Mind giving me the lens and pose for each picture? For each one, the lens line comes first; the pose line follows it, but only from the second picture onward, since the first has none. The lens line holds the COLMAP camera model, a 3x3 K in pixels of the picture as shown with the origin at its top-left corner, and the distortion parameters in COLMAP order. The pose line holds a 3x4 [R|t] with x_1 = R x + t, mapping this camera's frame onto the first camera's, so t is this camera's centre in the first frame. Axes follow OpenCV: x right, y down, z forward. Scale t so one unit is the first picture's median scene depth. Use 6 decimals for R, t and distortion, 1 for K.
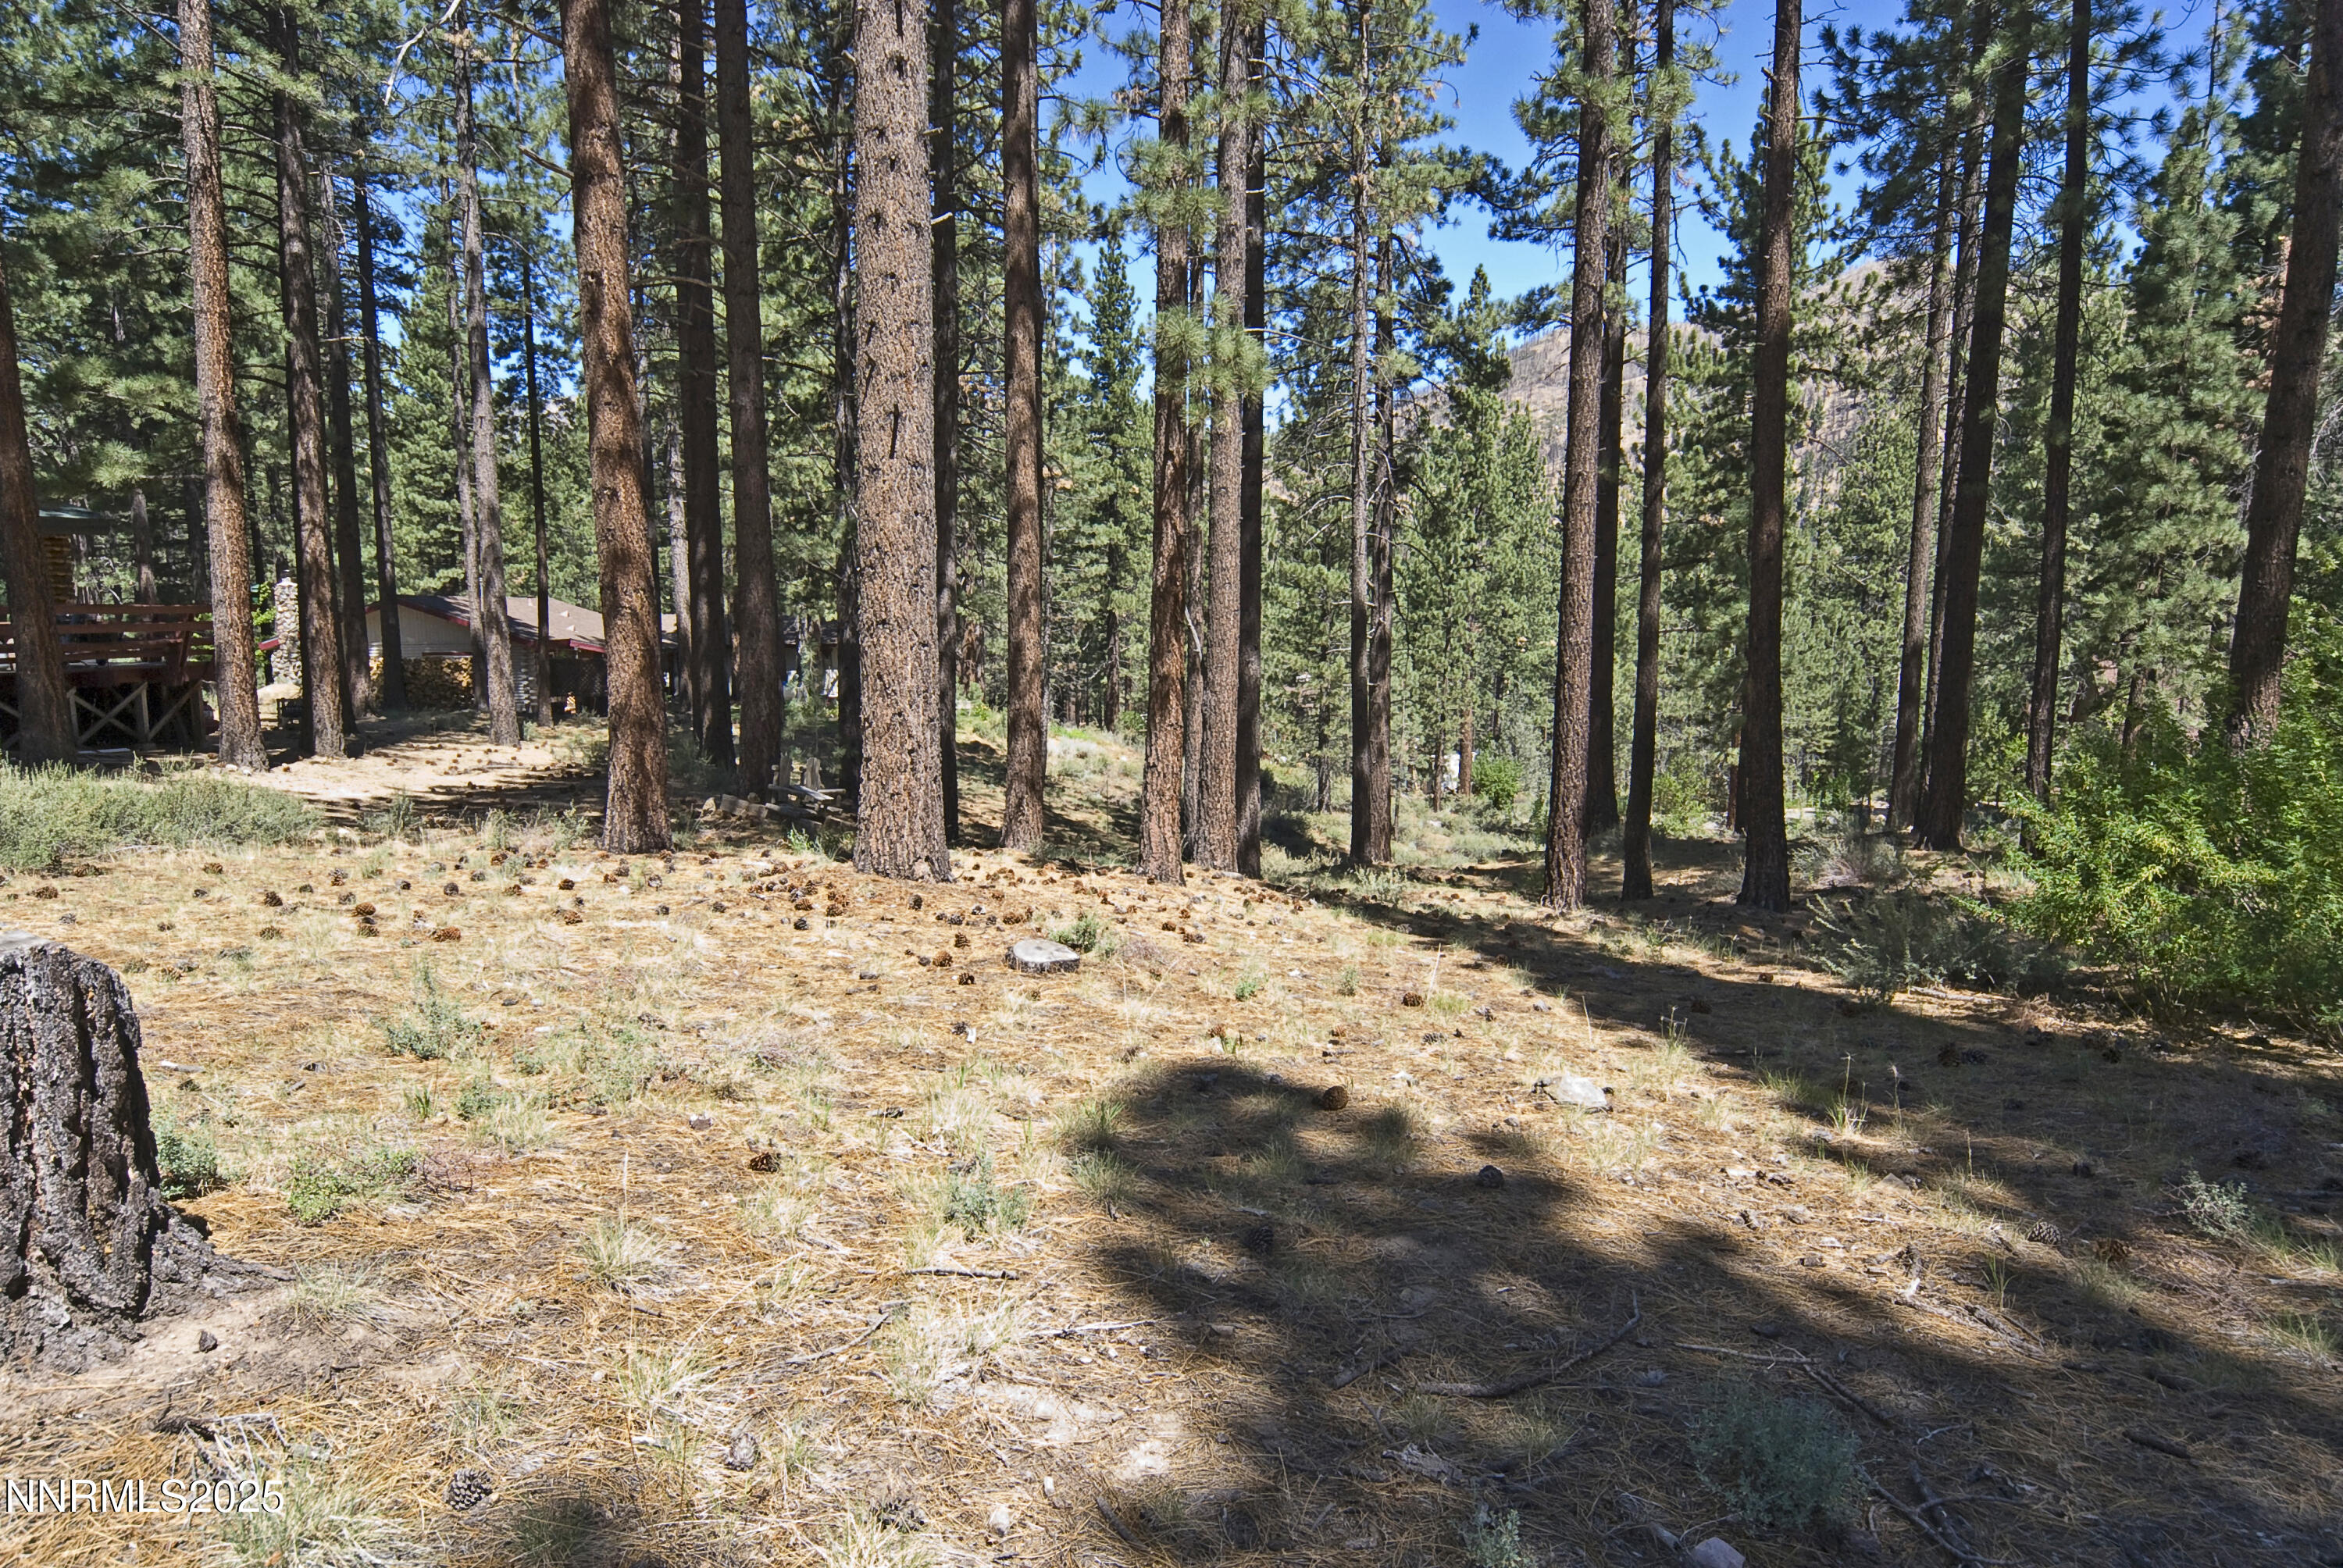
lens RADIAL K [[1346.5, 0, 1166.3], [0, 1346.5, 762.1], [0, 0, 1]] dist [-0.004491, 0.003626]
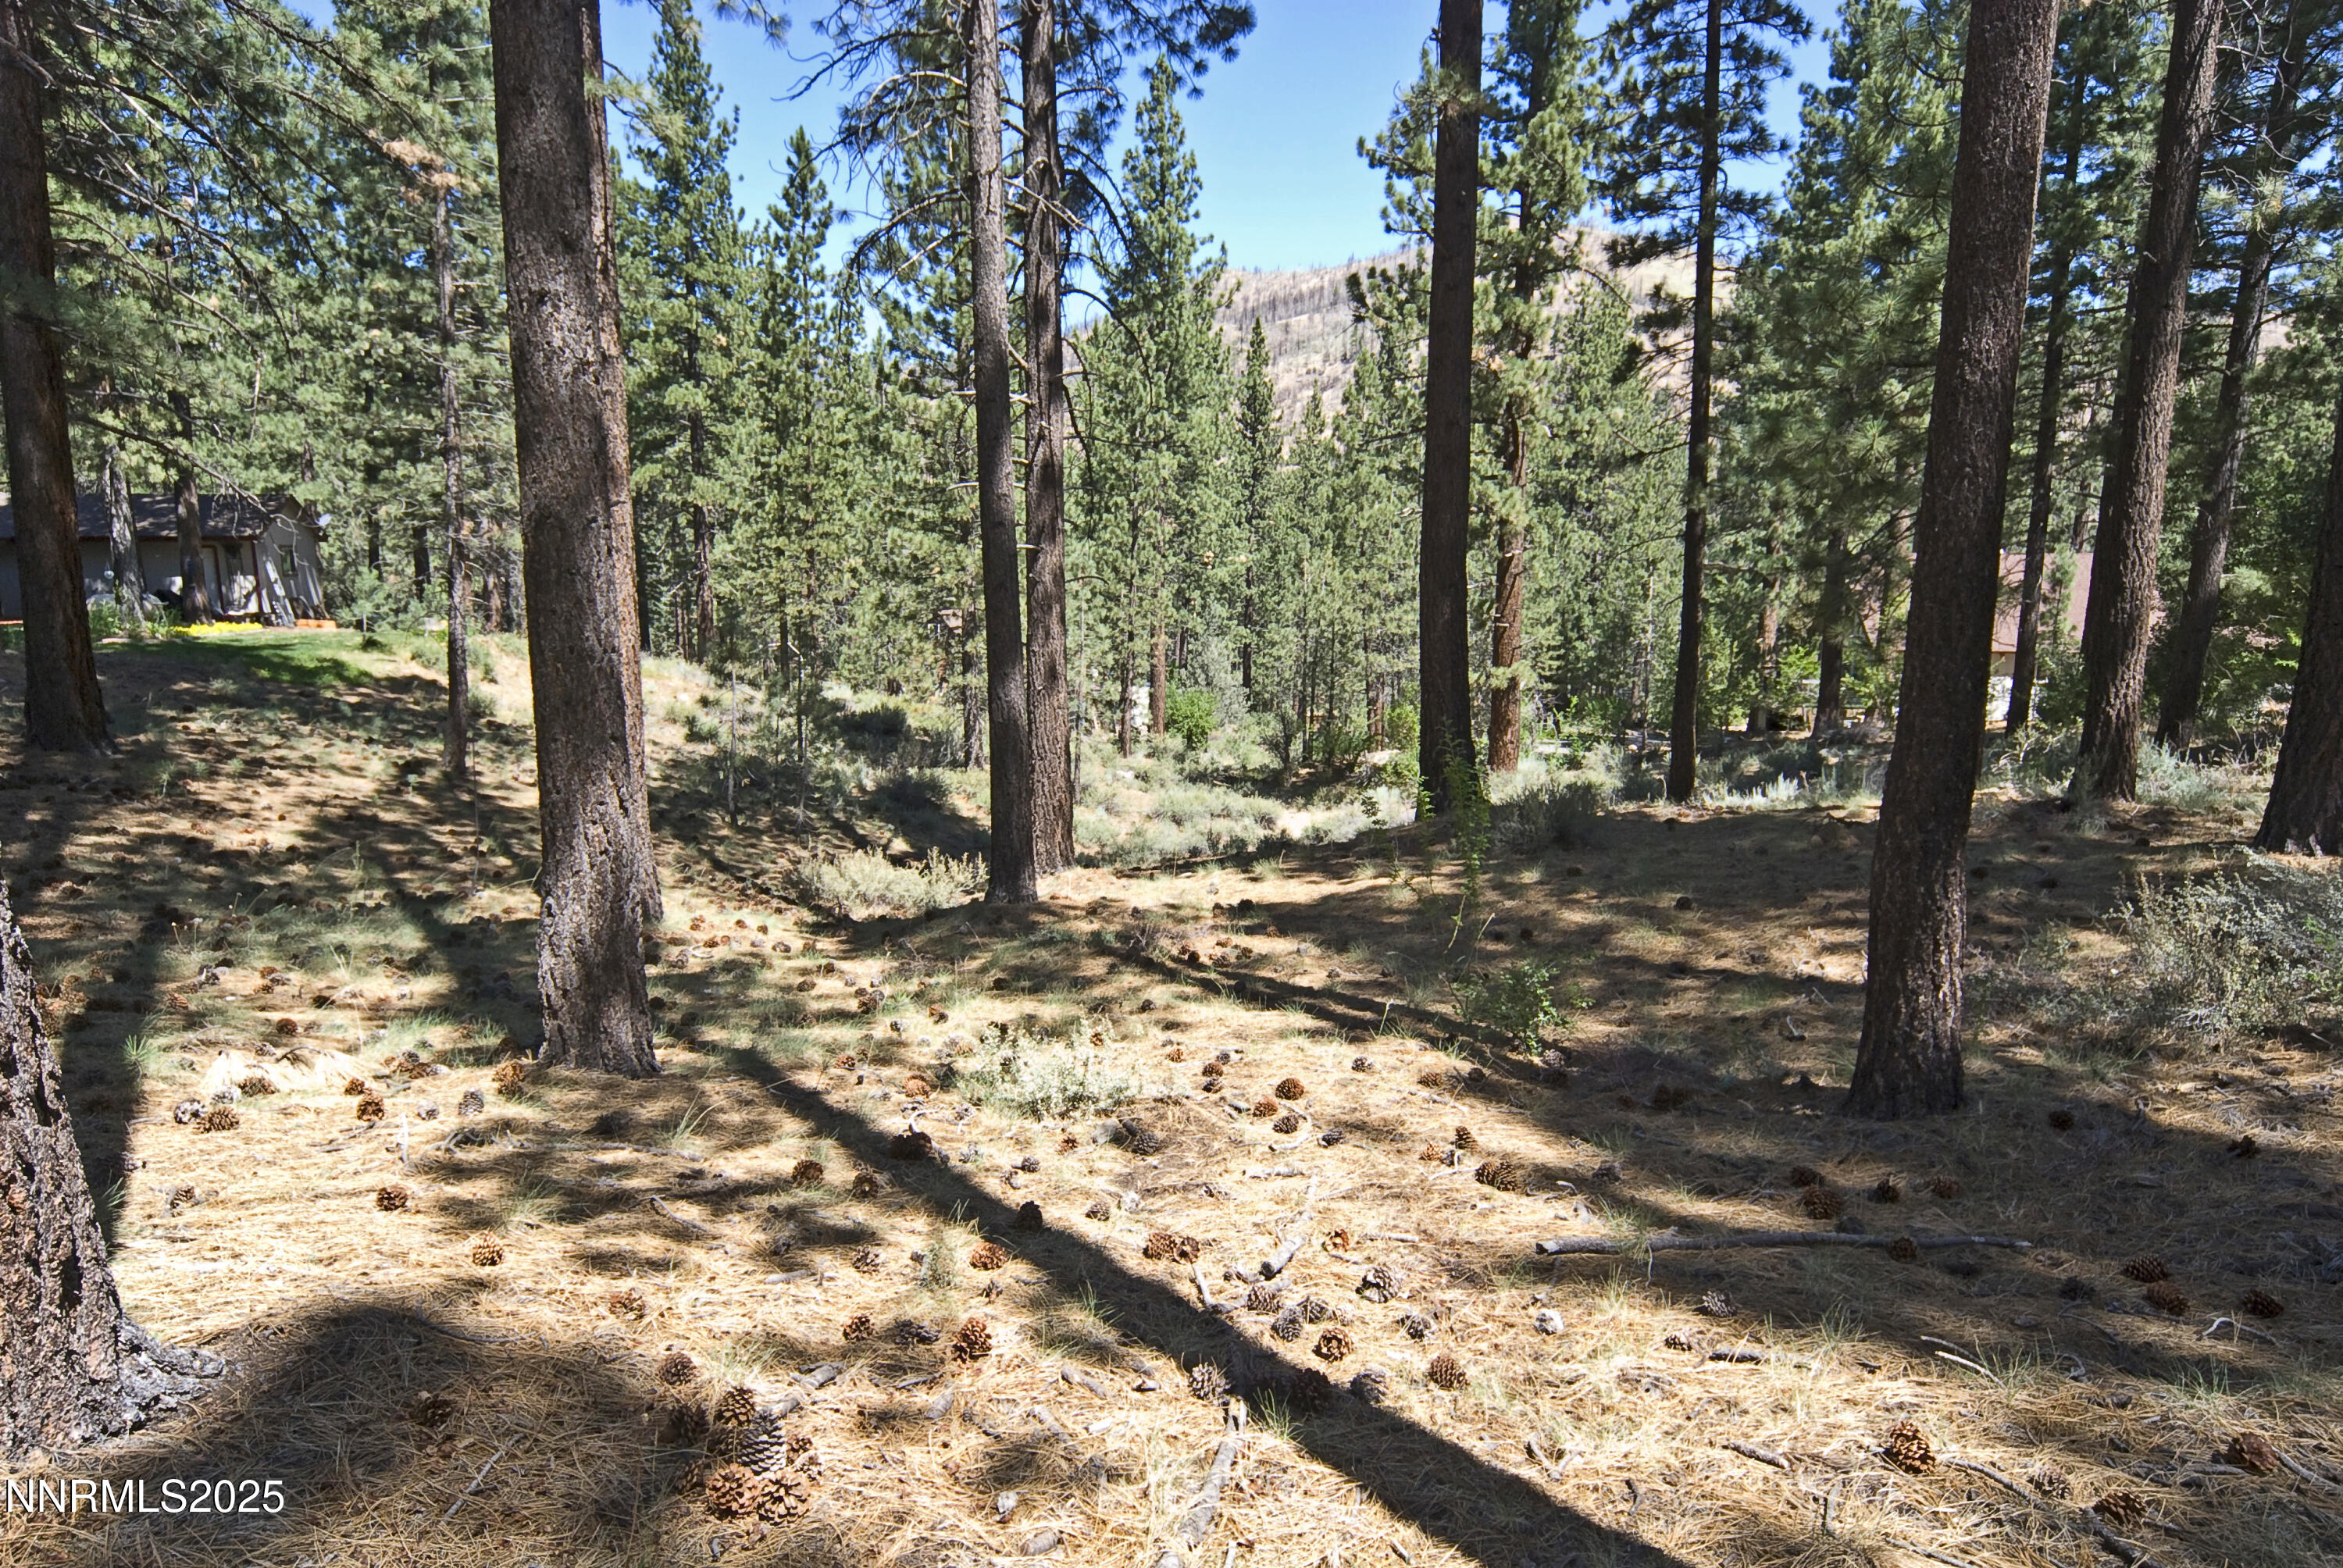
lens RADIAL K [[1346.5, 0, 1166.3], [0, 1346.5, 762.1], [0, 0, 1]] dist [-0.004491, 0.003626]
pose [[0.971131, -0.032508, 0.236320, 0.045706], [0.021853, 0.998629, 0.047567, 0.003358], [-0.237543, -0.041029, 0.970510, 0.279836]]
